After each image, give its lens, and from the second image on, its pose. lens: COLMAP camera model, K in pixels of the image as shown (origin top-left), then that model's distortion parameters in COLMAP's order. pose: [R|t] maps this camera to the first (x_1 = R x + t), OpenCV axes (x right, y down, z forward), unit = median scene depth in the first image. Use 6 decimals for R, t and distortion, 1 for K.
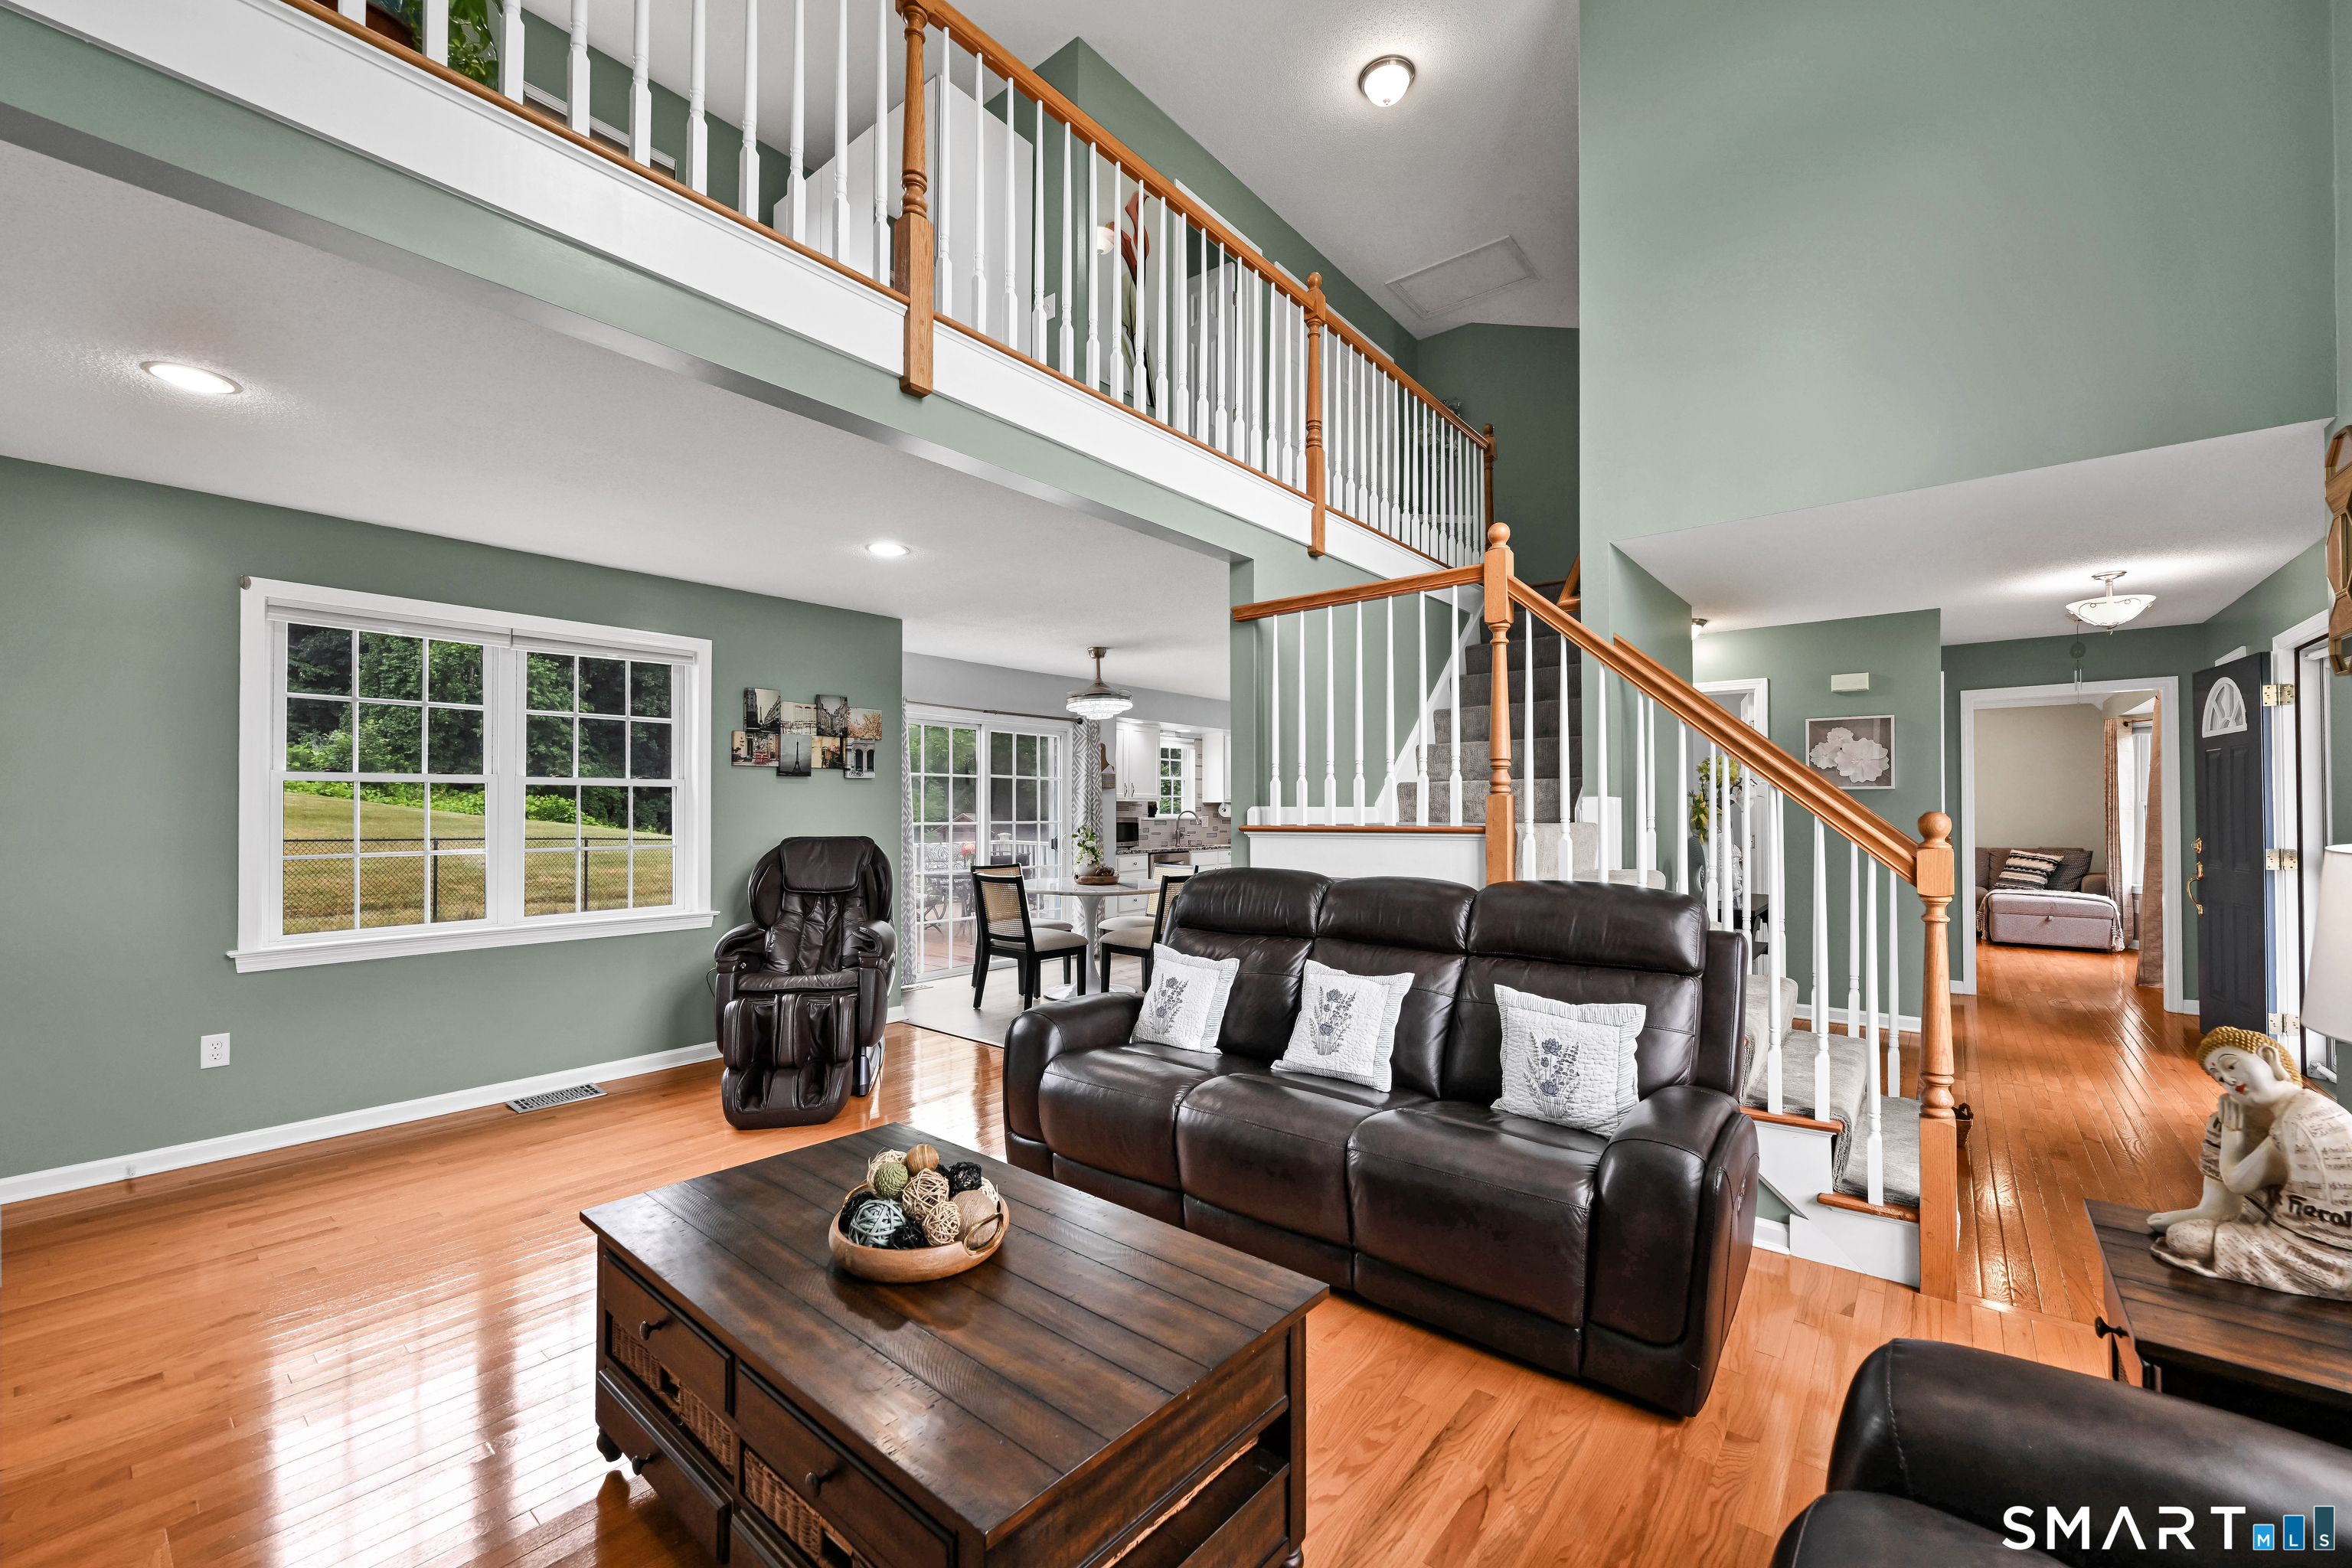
lens RADIAL K [[945.7, 0, 1180.8], [0, 945.7, 796.7], [0, 0, 1]] dist [0.001696, -0.000483]
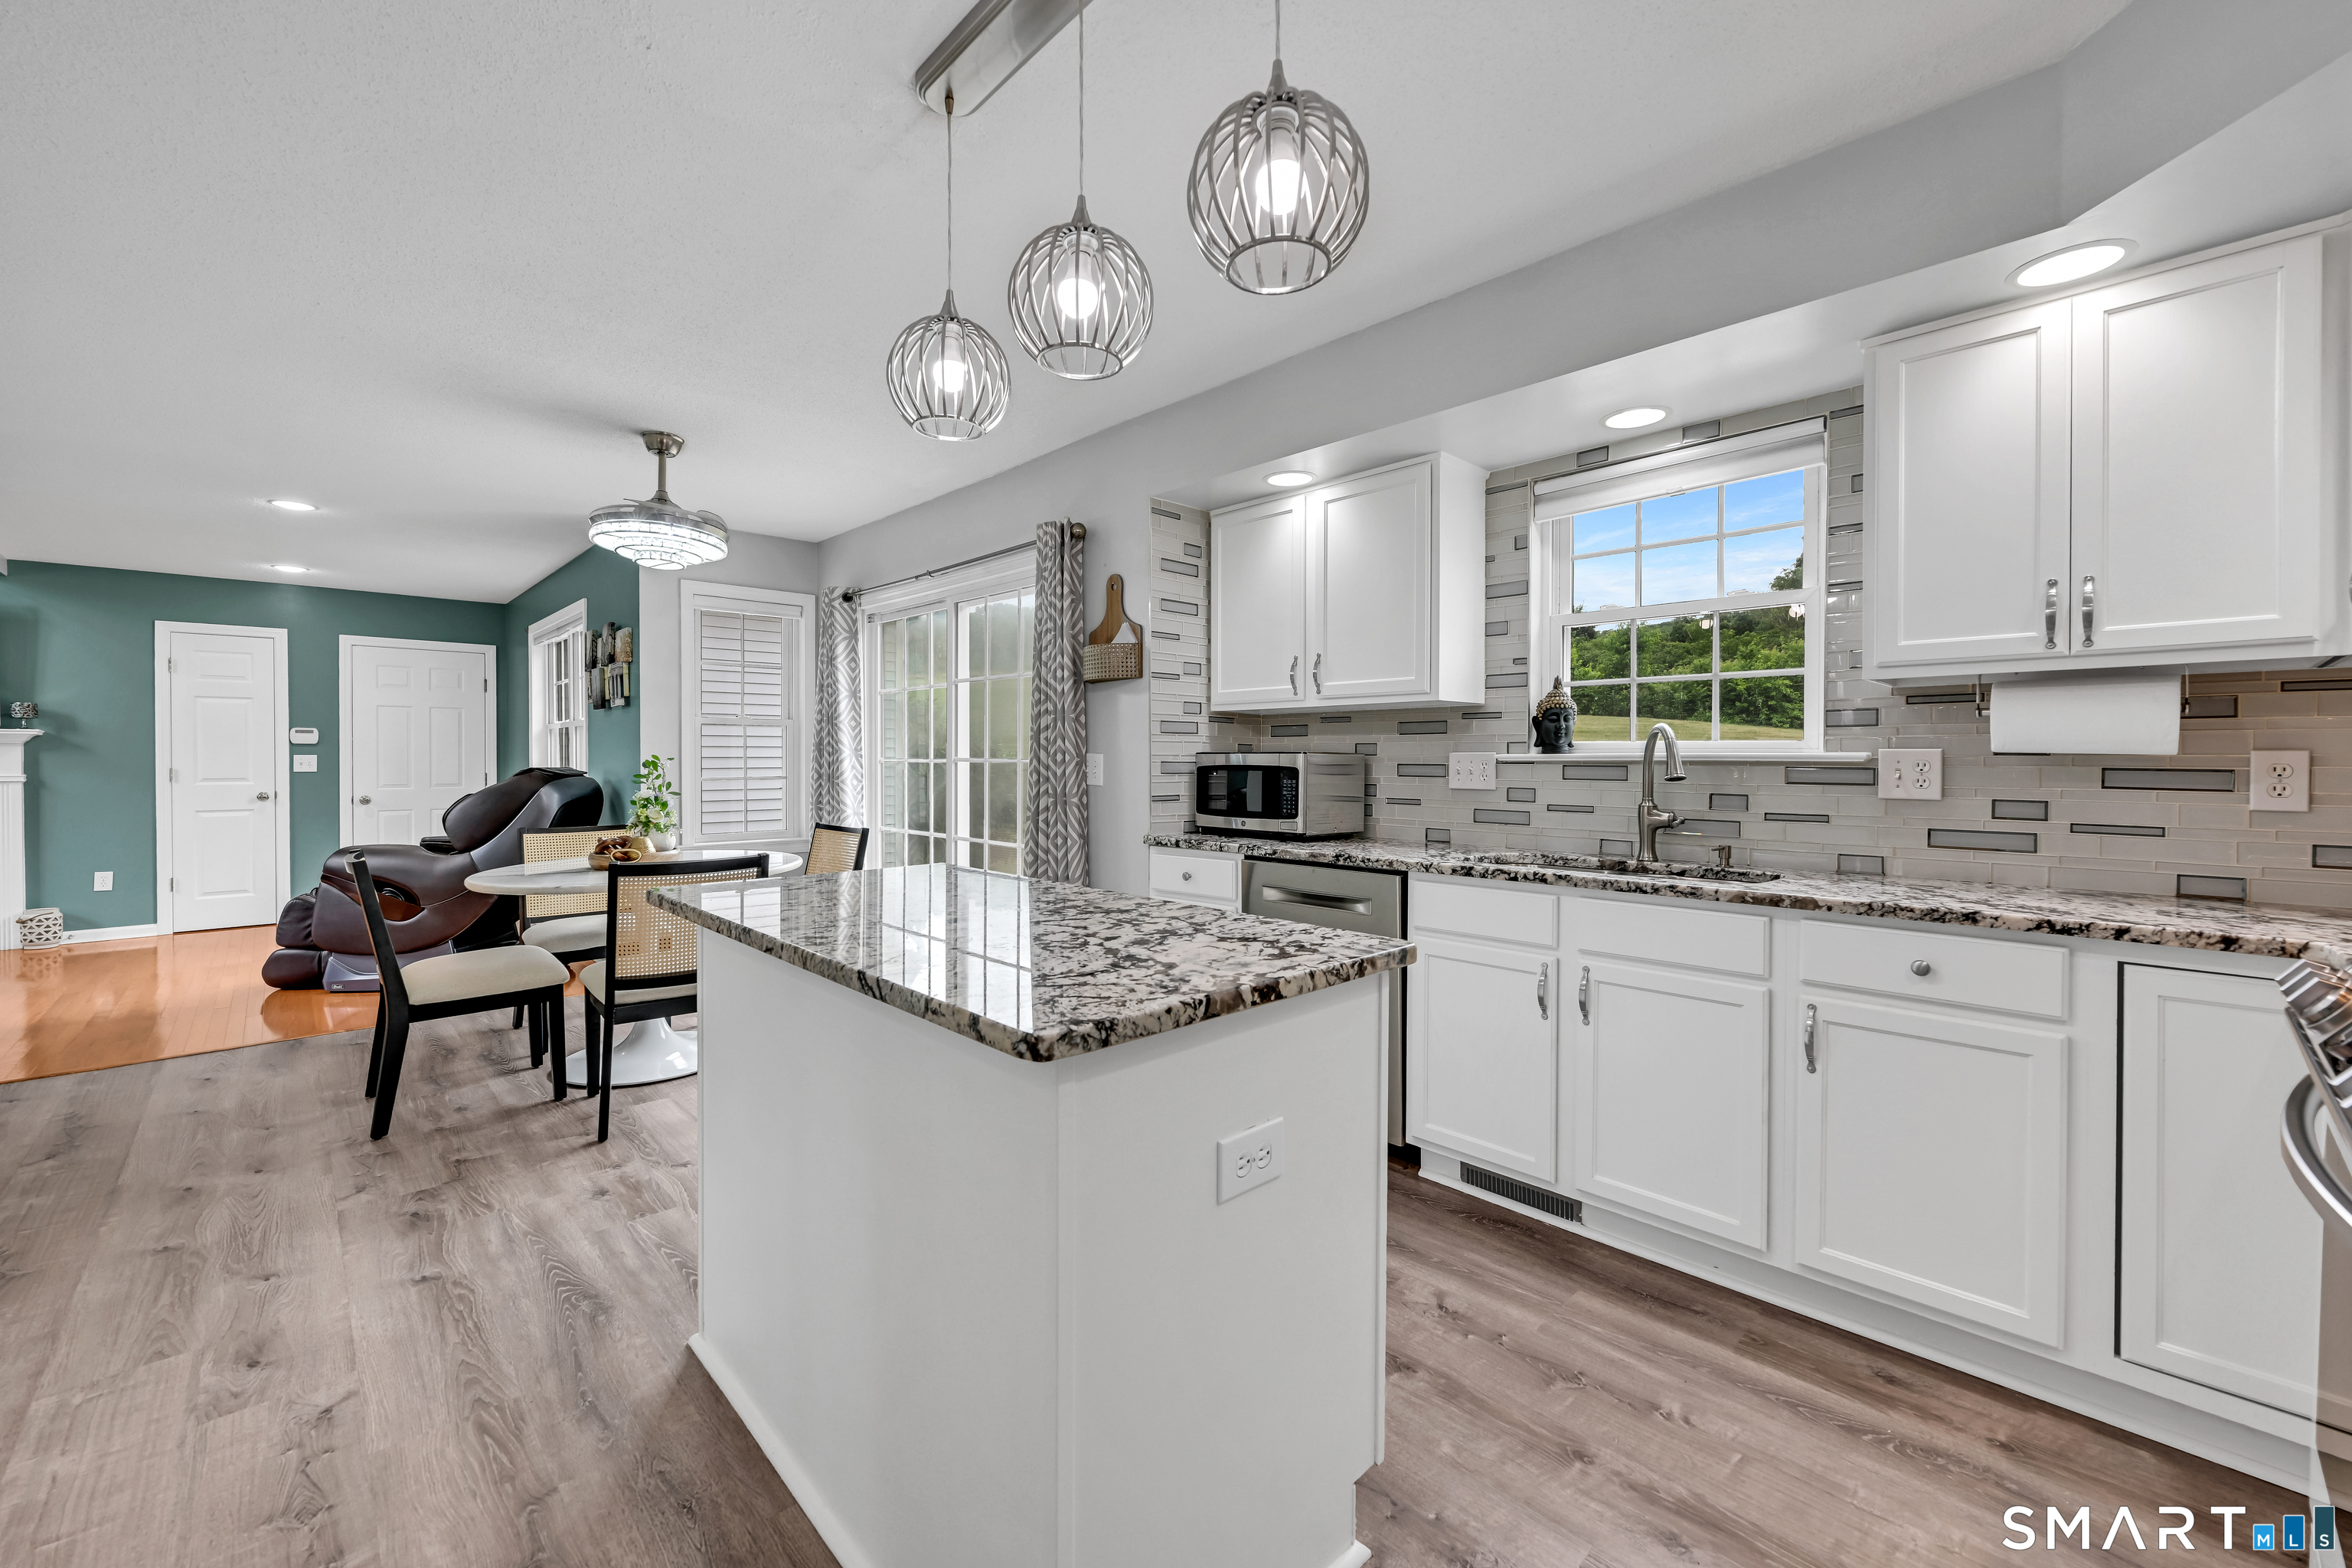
lens RADIAL K [[945.7, 0, 1178.3], [0, 945.7, 764.3], [0, 0, 1]] dist [0.001696, -0.000483]
pose [[-0.126409, 0.005484, -0.991963, 0.276279], [0.013530, 0.999901, 0.003804, 0.022276], [0.991886, -0.012940, -0.126470, 0.913212]]
